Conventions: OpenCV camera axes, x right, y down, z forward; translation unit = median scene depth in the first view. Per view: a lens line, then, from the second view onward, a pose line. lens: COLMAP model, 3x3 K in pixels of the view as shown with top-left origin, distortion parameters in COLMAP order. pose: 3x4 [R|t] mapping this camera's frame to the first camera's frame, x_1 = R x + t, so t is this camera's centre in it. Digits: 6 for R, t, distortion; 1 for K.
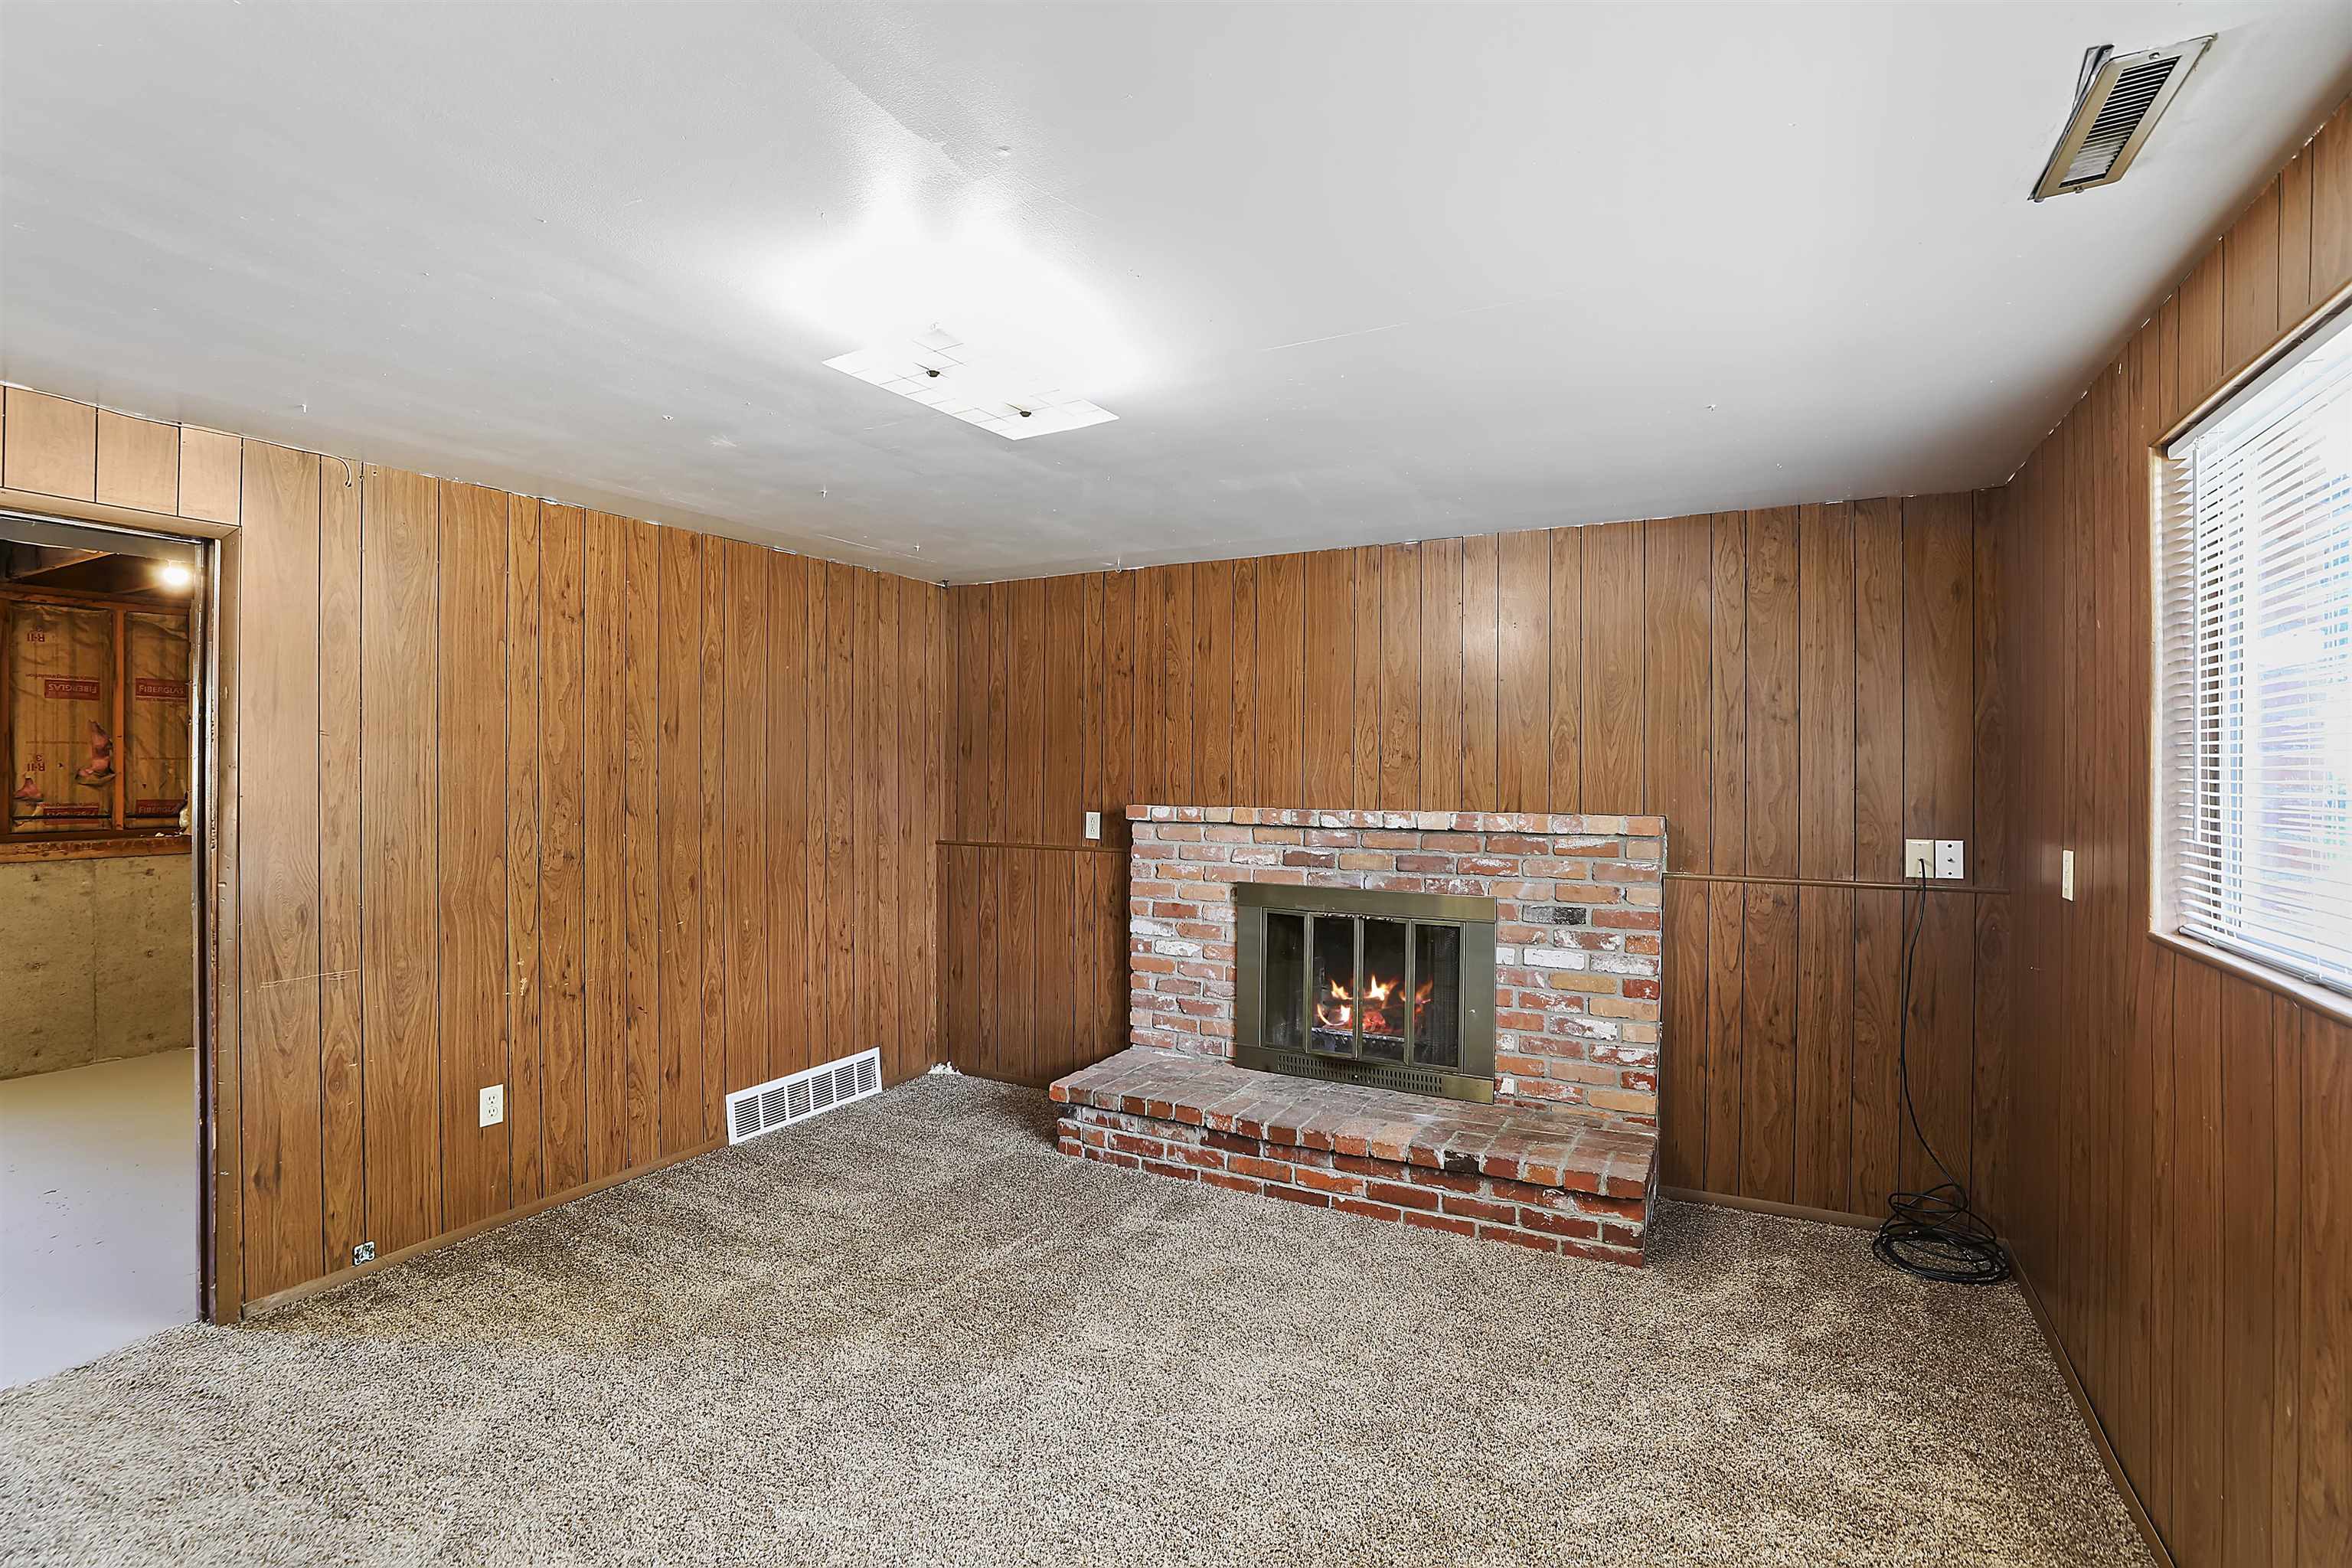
lens RADIAL K [[1078.5, 0, 1148.4], [0, 1078.5, 750.0], [0, 0, 1]] dist [-0.035099, 0.009269]
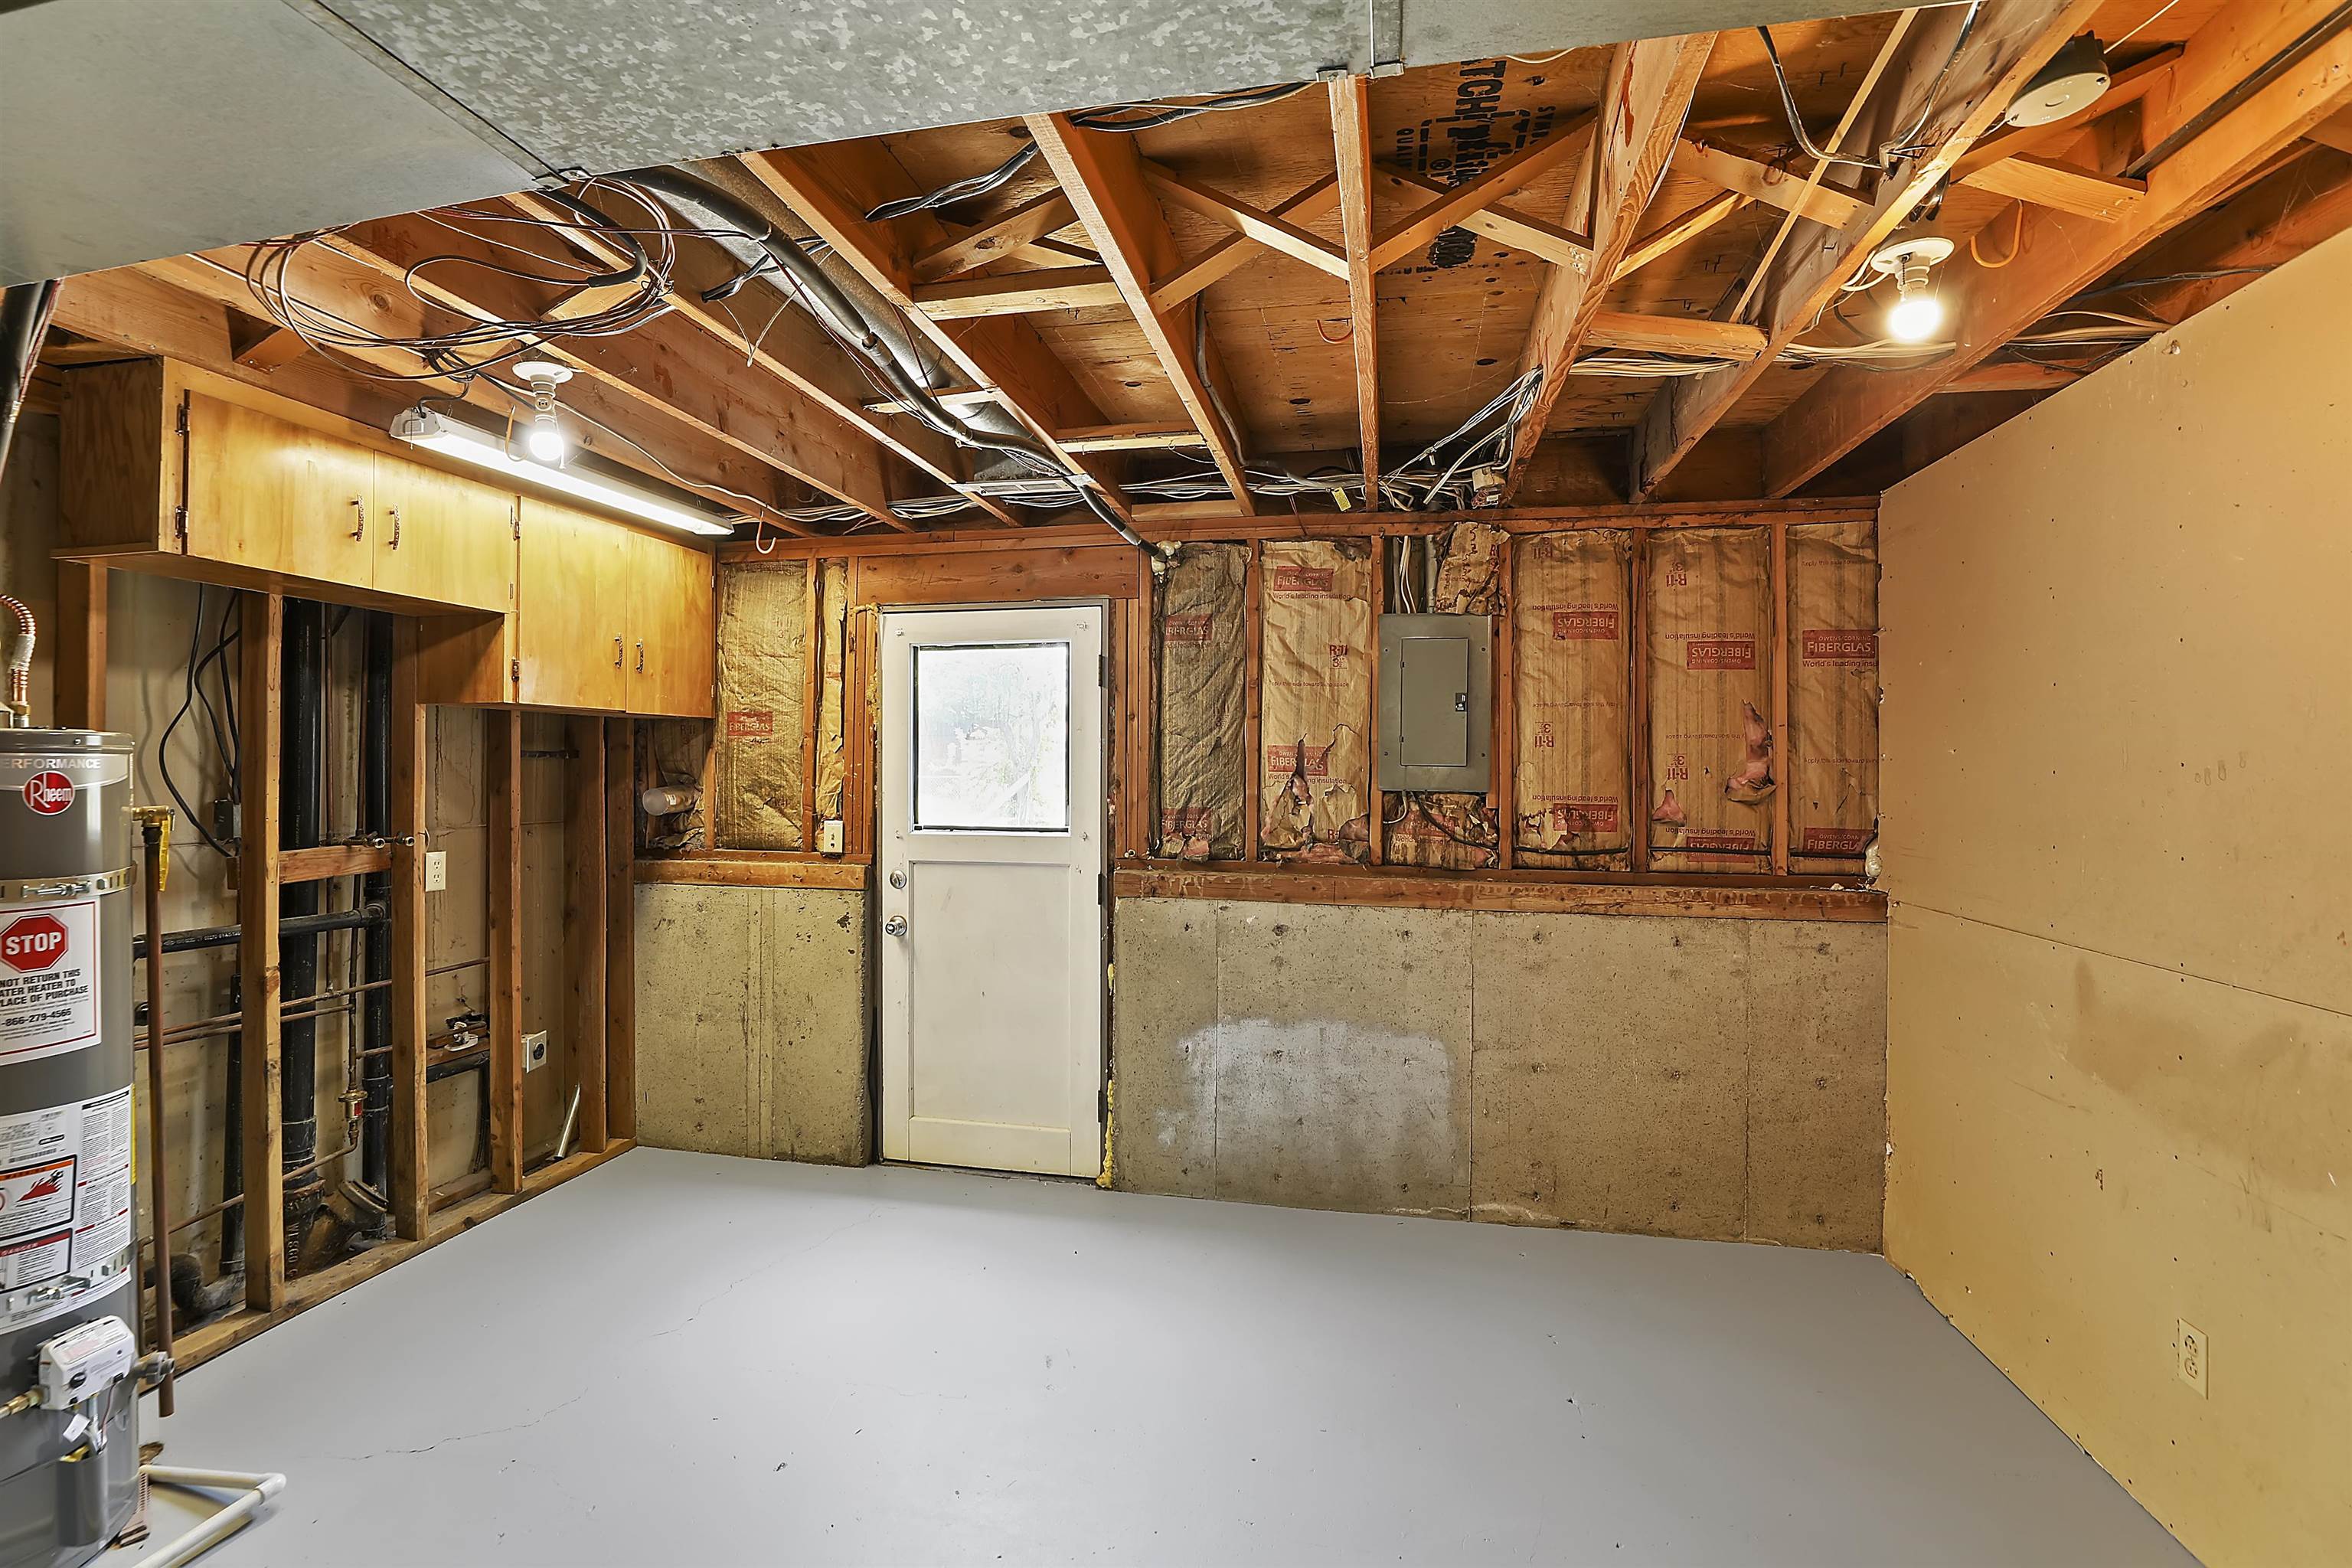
lens RADIAL K [[1078.5, 0, 1166.5], [0, 1078.5, 787.3], [0, 0, 1]] dist [-0.035099, 0.009269]
pose [[0.289982, 0.006283, -0.957011, -0.486279], [0.005310, 0.999952, 0.008174, 0.017059], [0.957017, -0.007452, 0.289935, 0.474722]]
